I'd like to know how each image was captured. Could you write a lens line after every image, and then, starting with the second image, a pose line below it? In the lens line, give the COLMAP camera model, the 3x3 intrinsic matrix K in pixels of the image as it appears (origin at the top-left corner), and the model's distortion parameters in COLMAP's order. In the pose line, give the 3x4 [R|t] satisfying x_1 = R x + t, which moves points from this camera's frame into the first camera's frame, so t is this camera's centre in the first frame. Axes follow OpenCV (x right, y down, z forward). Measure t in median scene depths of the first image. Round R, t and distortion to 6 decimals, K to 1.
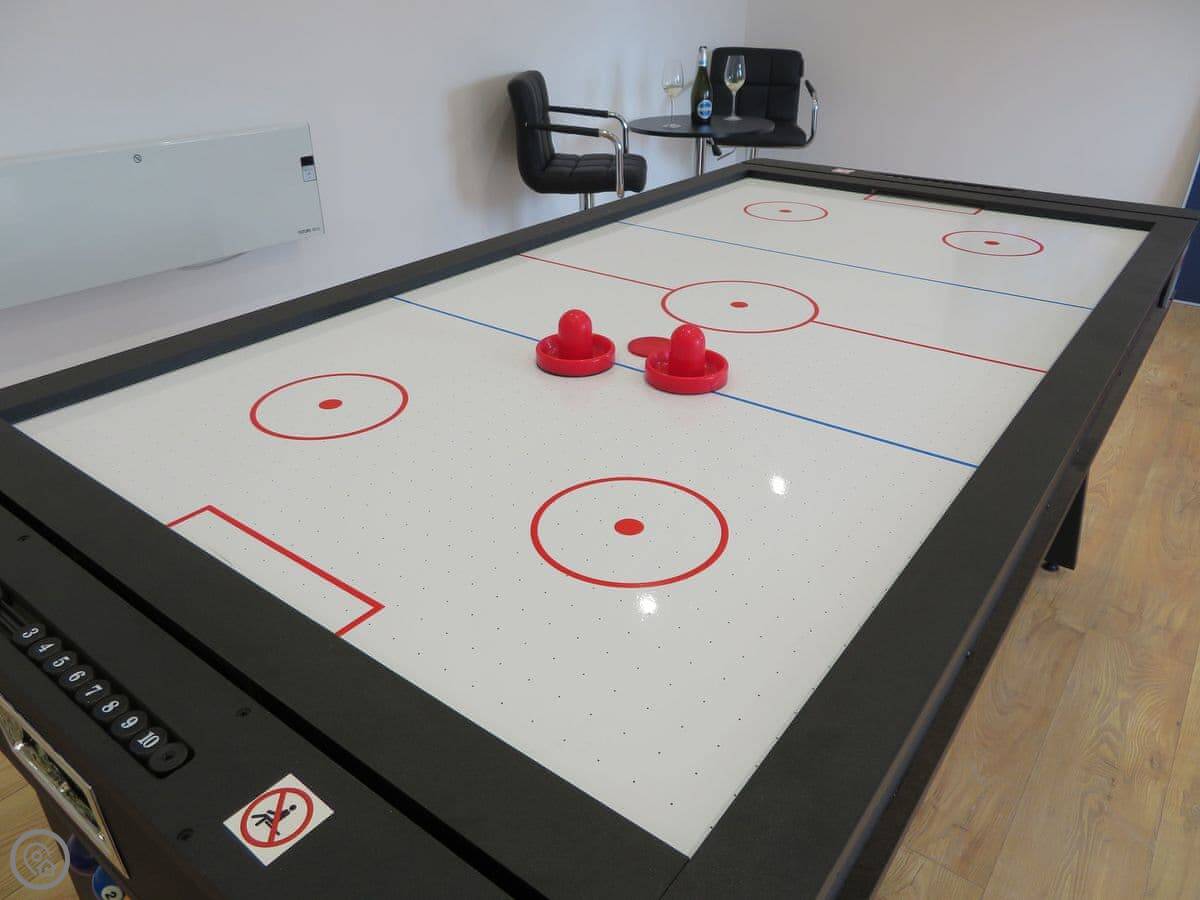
lens RADIAL K [[859.1, 0, 600.0], [0, 859.1, 450.0], [0, 0, 1]] dist [-0.005411, 0.001498]
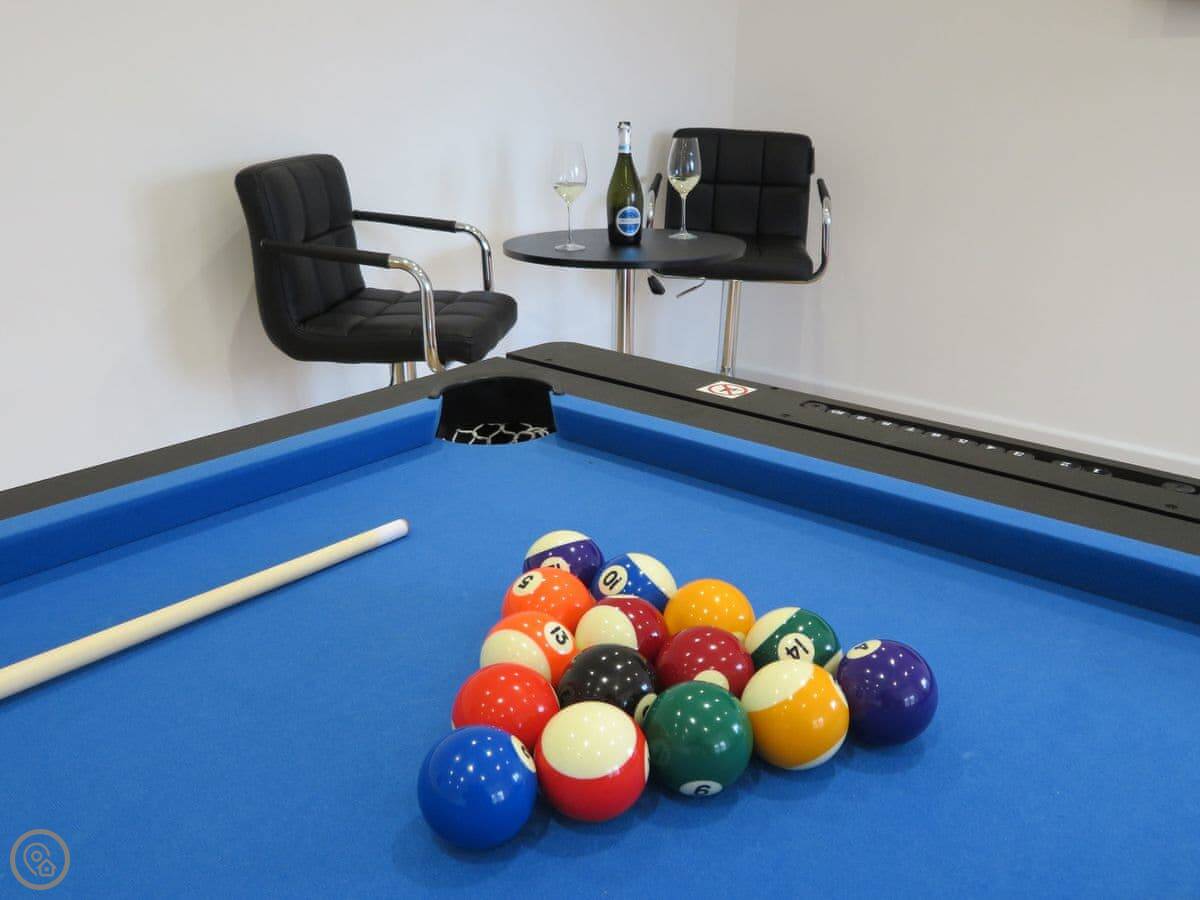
lens RADIAL K [[1064.1, 0, 600.0], [0, 1064.1, 450.0], [0, 0, 1]] dist [-0.009832, -0.001704]
pose [[0.998665, 0.027948, -0.043449, 0.152250], [-0.034355, 0.987393, -0.154513, -0.135050], [0.038583, 0.155799, 0.987035, 0.317564]]
